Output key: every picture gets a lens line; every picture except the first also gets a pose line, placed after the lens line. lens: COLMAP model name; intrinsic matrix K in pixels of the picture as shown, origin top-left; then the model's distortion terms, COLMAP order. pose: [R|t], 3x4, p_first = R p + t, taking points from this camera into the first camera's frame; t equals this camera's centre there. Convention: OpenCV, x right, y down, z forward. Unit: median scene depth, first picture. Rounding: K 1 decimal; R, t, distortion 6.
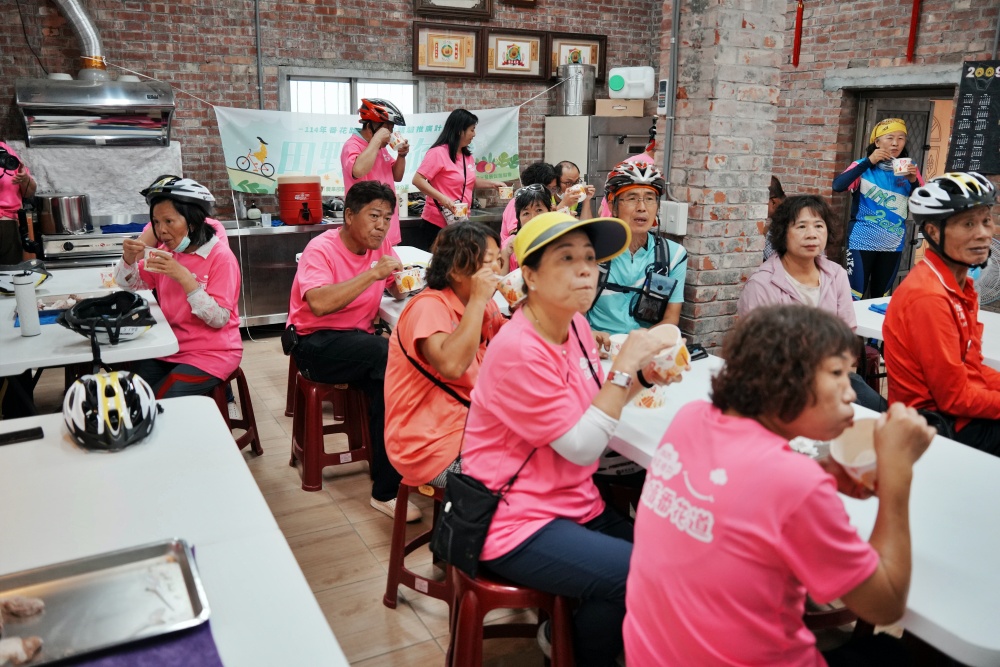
lens RADIAL K [[779.7, 0, 496.3], [0, 779.7, 333.6], [0, 0, 1]] dist [-0.053506, 0.008225]
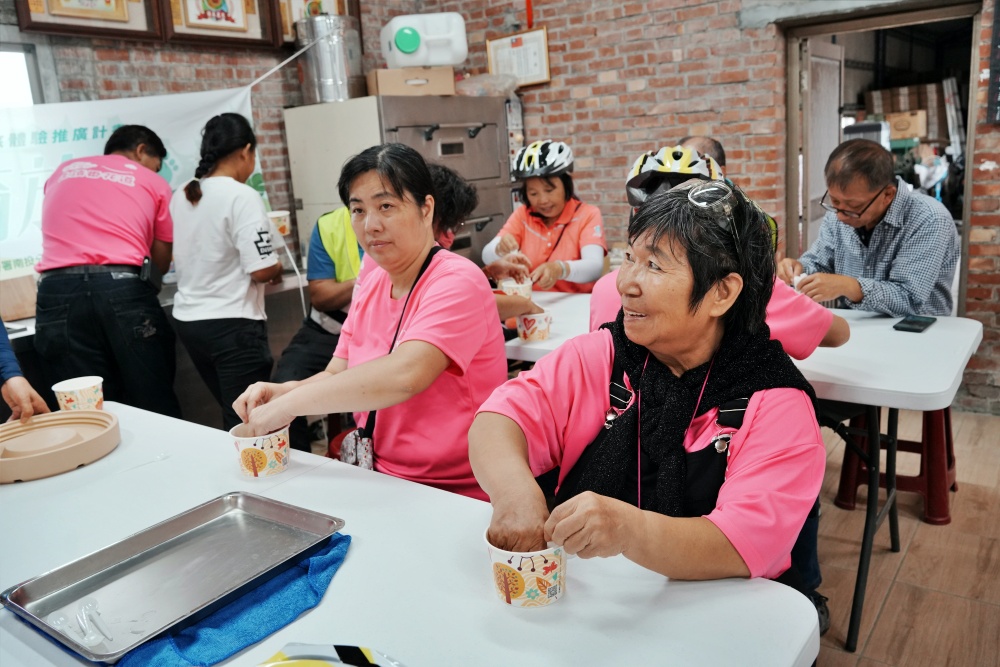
lens RADIAL K [[779.7, 0, 506.5], [0, 779.7, 333.8], [0, 0, 1]] dist [-0.053506, 0.008225]
pose [[0.895412, -0.172853, 0.410316, -0.059870], [0.188183, 0.982129, 0.003077, -0.087843], [-0.403516, 0.074459, 0.911938, 0.438538]]
